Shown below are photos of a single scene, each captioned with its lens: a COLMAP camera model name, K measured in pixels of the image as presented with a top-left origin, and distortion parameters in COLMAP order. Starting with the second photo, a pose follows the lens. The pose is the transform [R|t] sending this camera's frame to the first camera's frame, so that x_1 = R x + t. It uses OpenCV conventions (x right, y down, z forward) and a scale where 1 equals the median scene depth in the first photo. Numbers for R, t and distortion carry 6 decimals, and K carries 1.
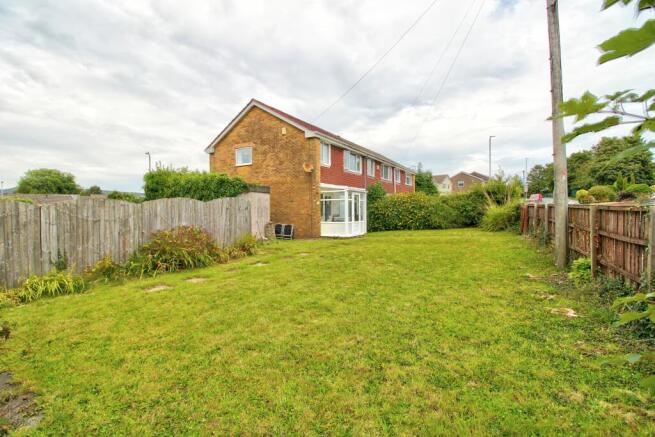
lens RADIAL K [[304.9, 0, 326.9], [0, 304.9, 216.5], [0, 0, 1]] dist [-0.013761, -0.006027]
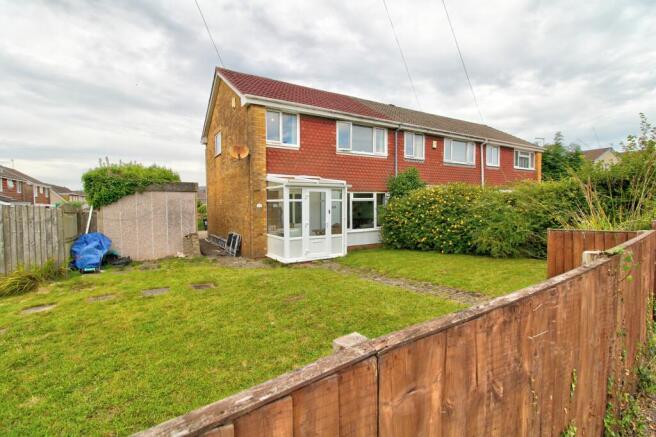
lens RADIAL K [[305.4, 0, 328.6], [0, 305.4, 216.2], [0, 0, 1]] dist [-0.013761, -0.006027]
pose [[0.887565, 0.023085, -0.460105, 0.365021], [-0.007838, 0.999356, 0.035022, -0.041389], [0.460617, -0.027478, 0.887174, 0.444215]]
